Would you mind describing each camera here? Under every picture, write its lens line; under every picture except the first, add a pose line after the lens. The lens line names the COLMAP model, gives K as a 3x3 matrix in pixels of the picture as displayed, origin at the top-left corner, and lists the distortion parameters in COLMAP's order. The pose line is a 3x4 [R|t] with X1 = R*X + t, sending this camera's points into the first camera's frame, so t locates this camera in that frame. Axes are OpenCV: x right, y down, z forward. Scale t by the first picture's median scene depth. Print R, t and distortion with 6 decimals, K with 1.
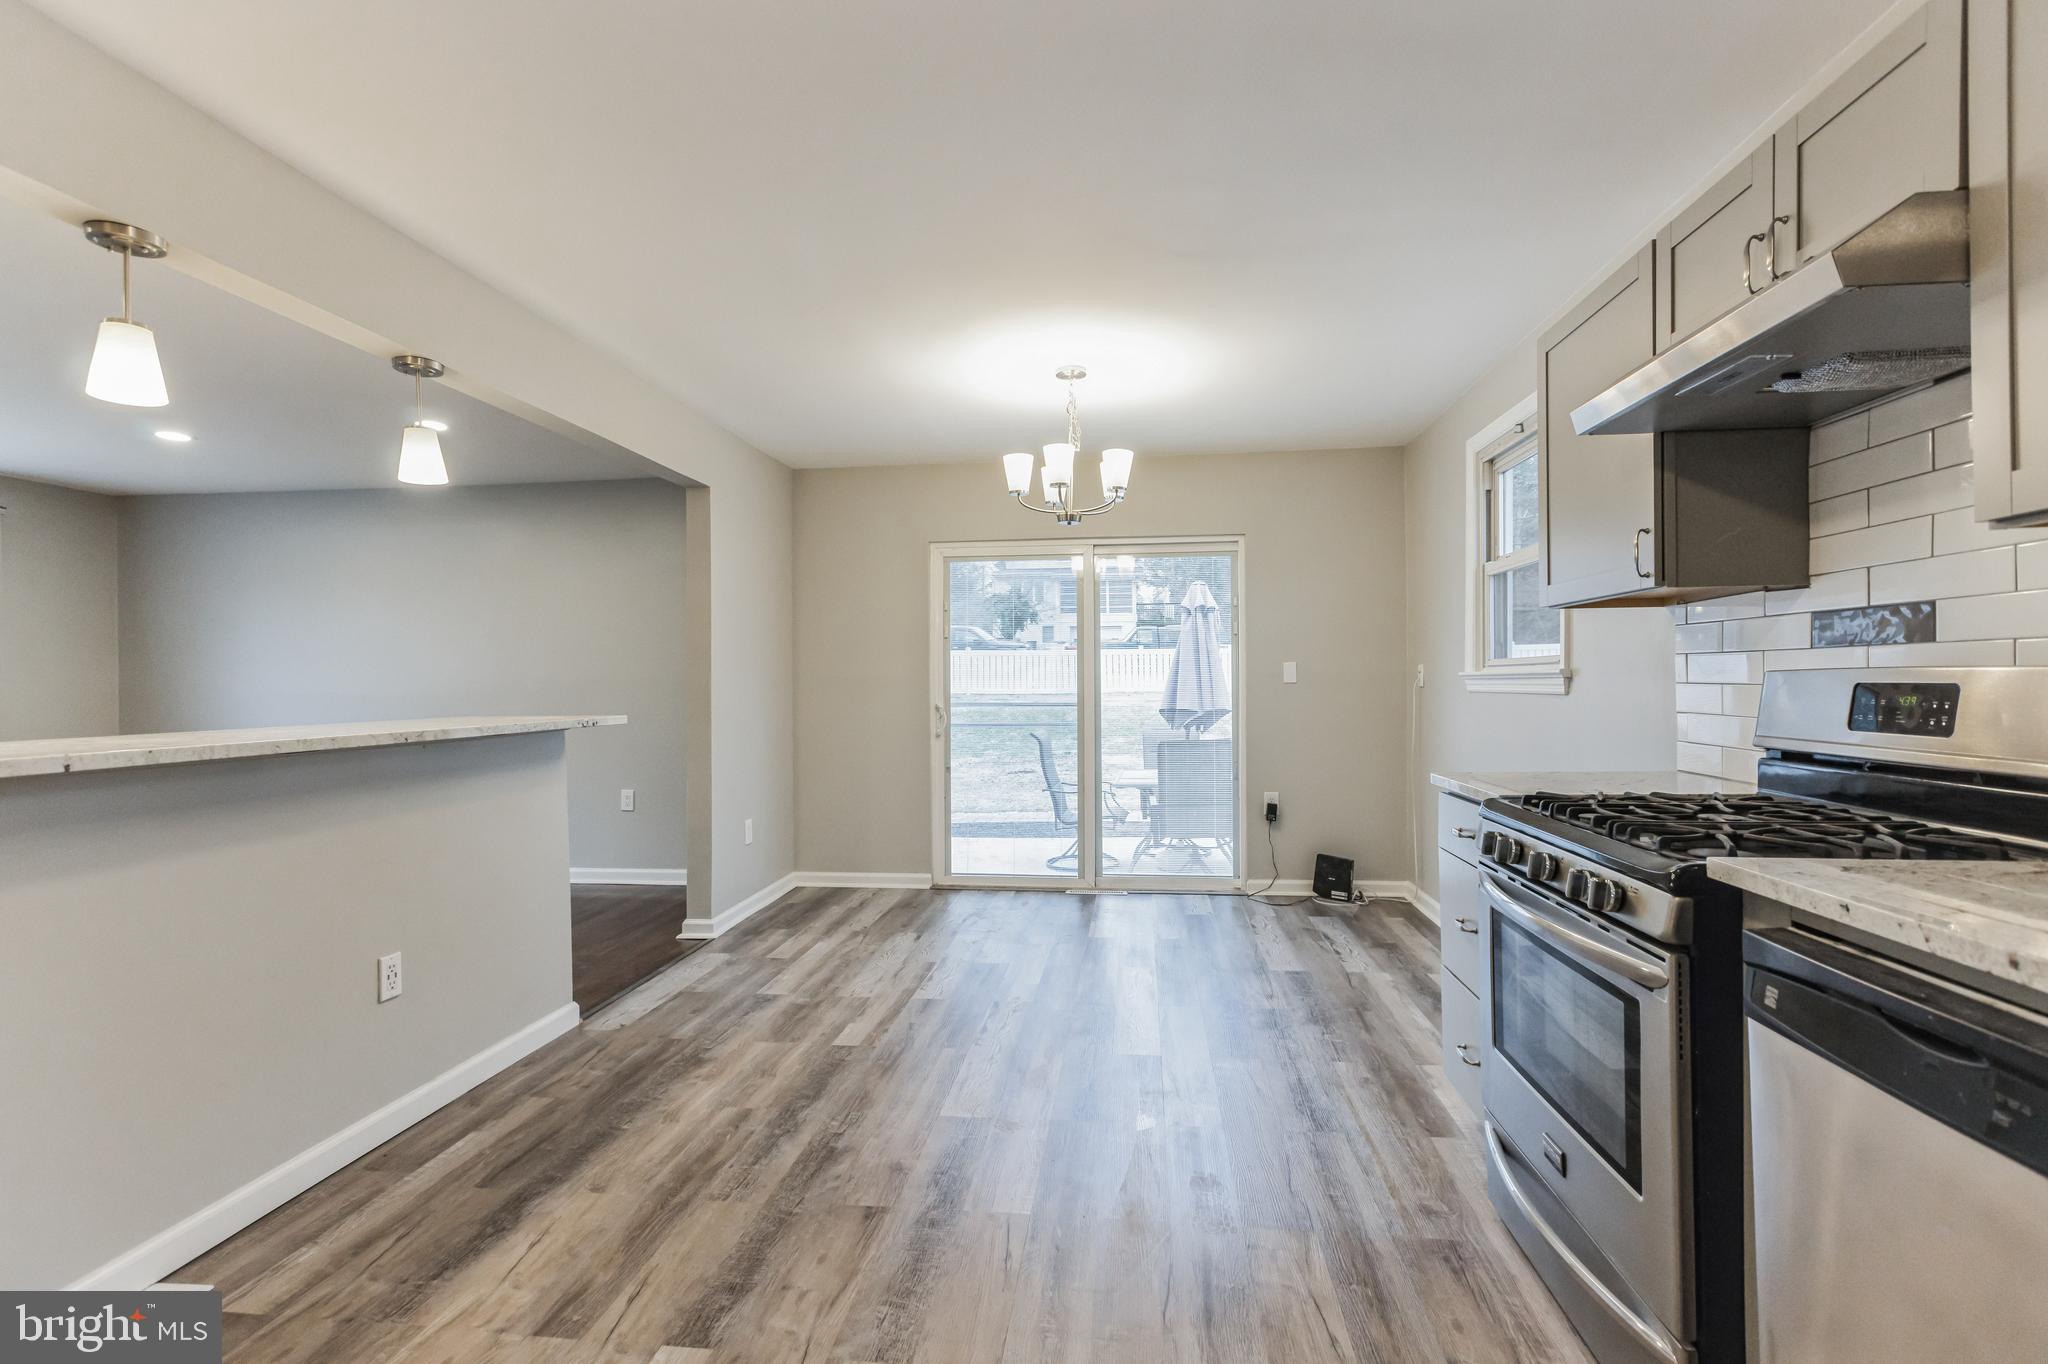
lens RADIAL K [[934.1, 0, 1027.2], [0, 934.1, 682.7], [0, 0, 1]] dist [0.005349, -0.001191]
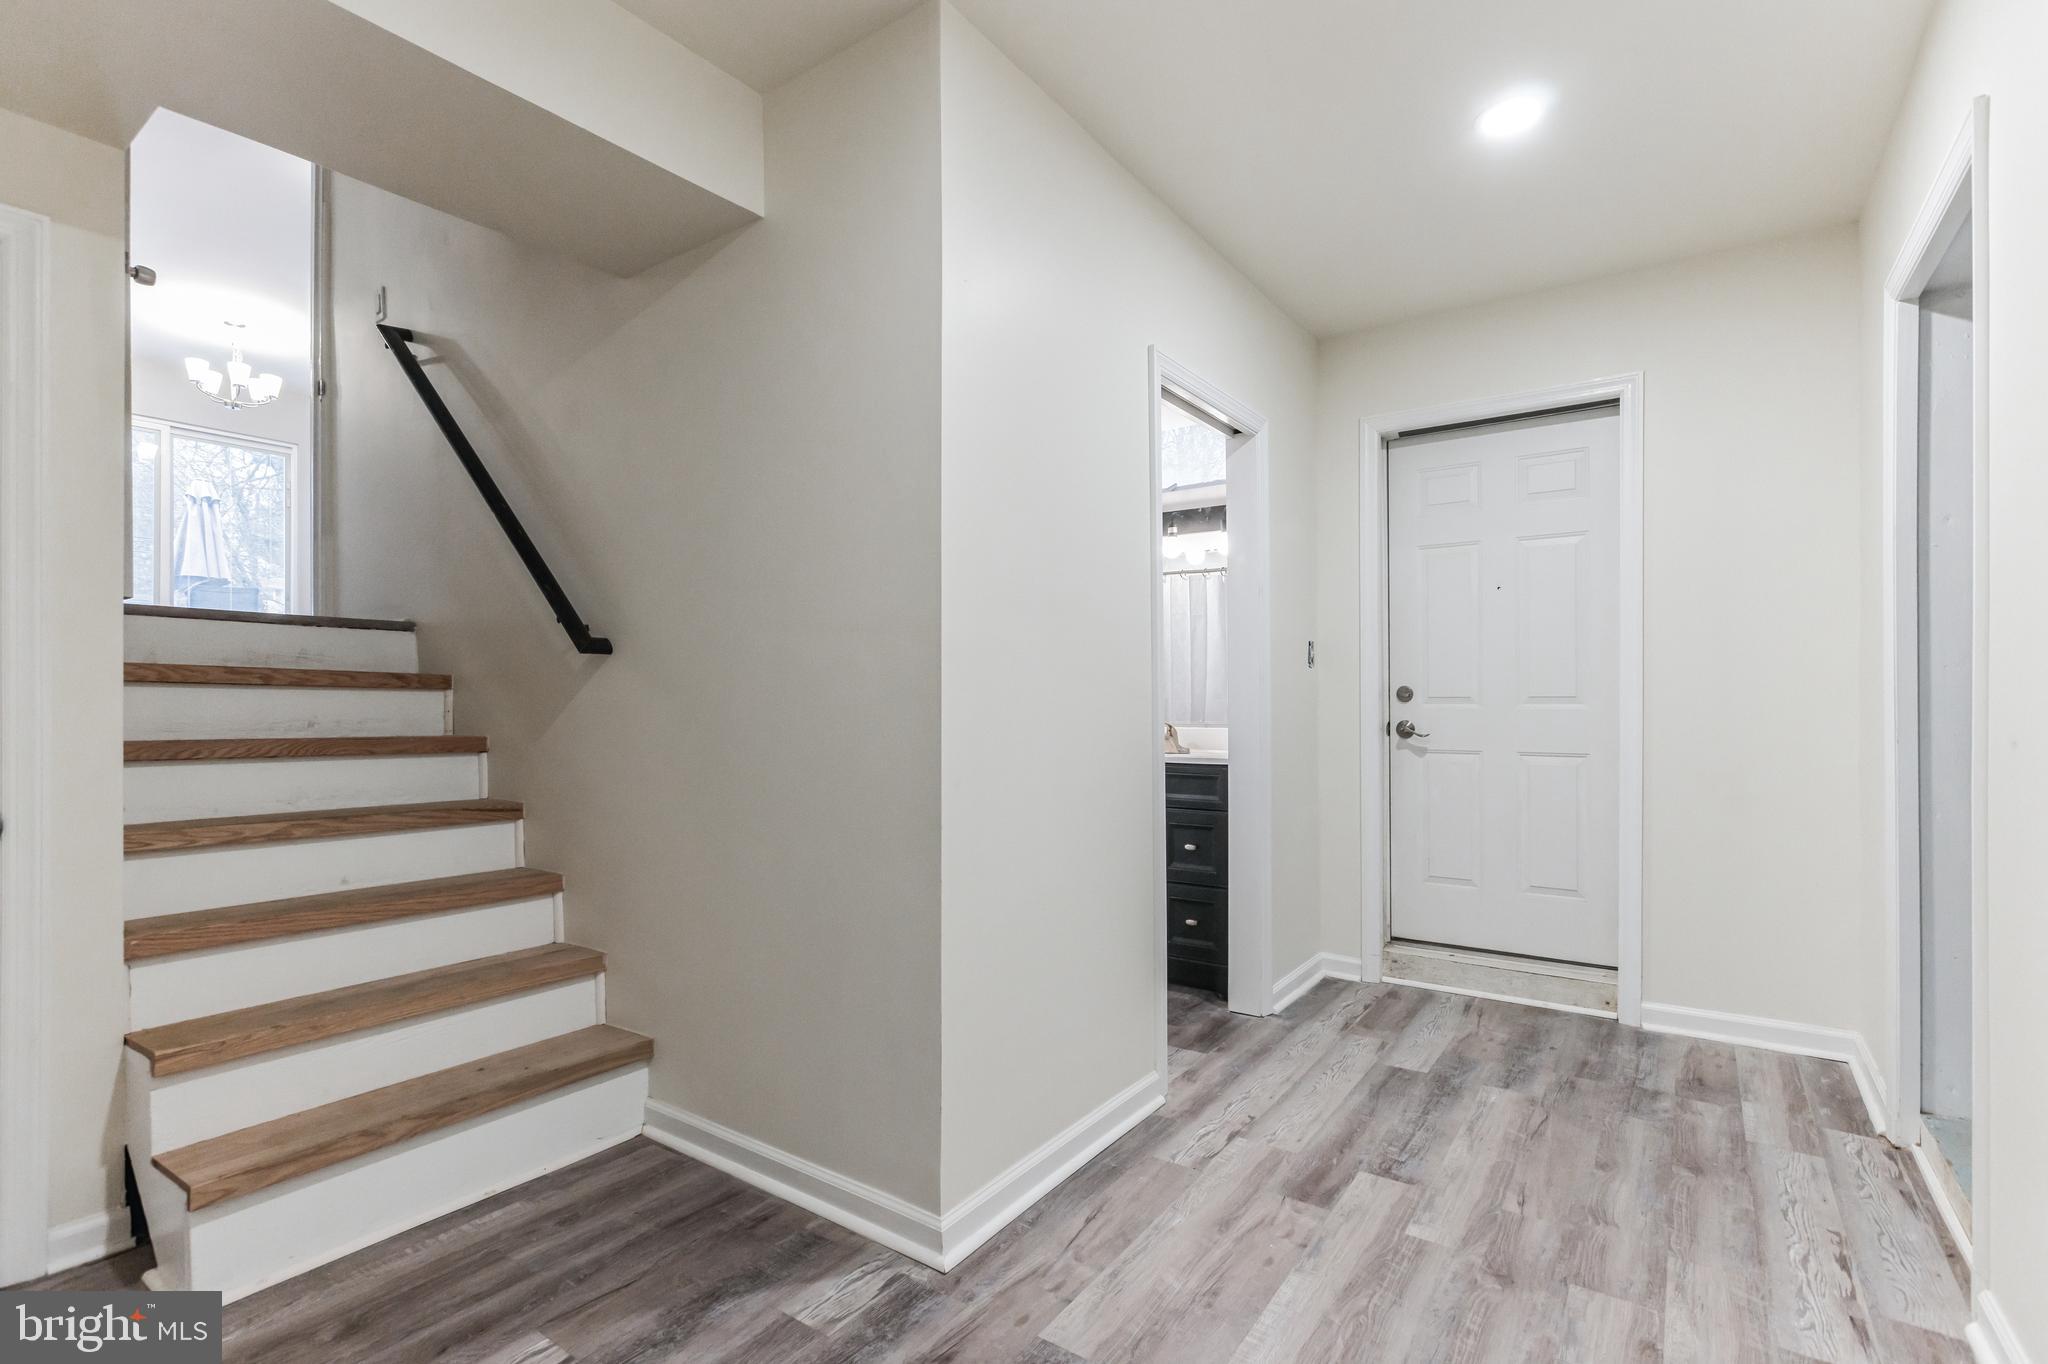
lens RADIAL K [[934.1, 0, 1023.6], [0, 934.1, 686.9], [0, 0, 1]] dist [0.005349, -0.001191]
pose [[0.469491, 0.007338, 0.882907, -0.812447], [0.005269, 0.999924, -0.011112, 0.381135], [-0.882921, 0.009869, 0.469417, -1.137150]]
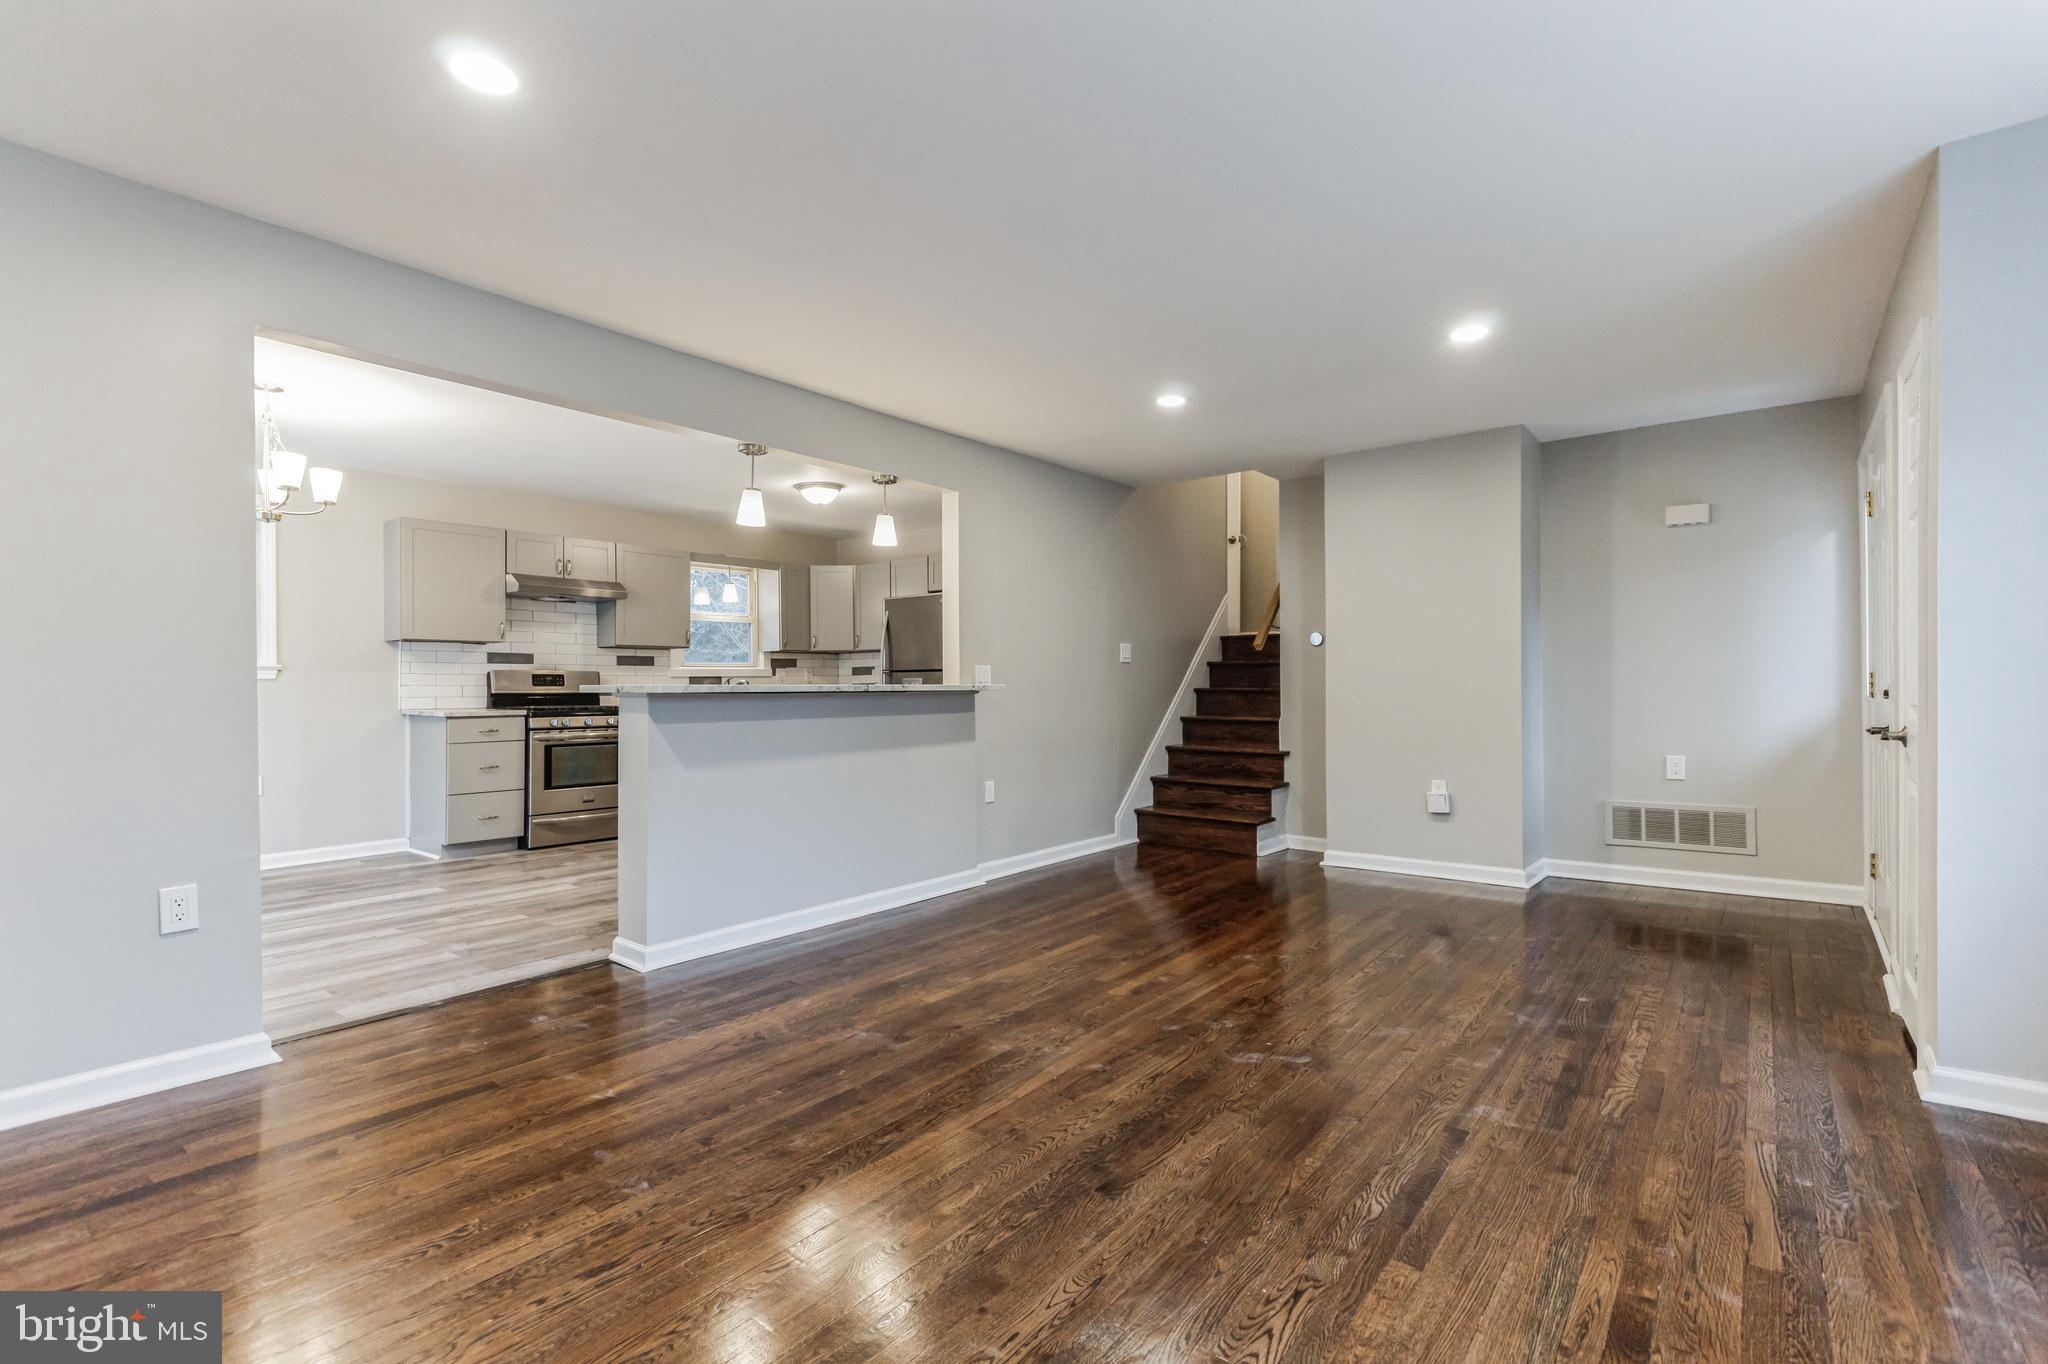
lens RADIAL K [[934.1, 0, 1027.7], [0, 934.1, 684.4], [0, 0, 1]] dist [0.005349, -0.001191]
pose [[-0.853732, 0.012881, 0.520553, -1.314046], [0.011569, 0.999916, -0.005768, 0.041084], [-0.520584, 0.001098, -0.853810, 1.493998]]
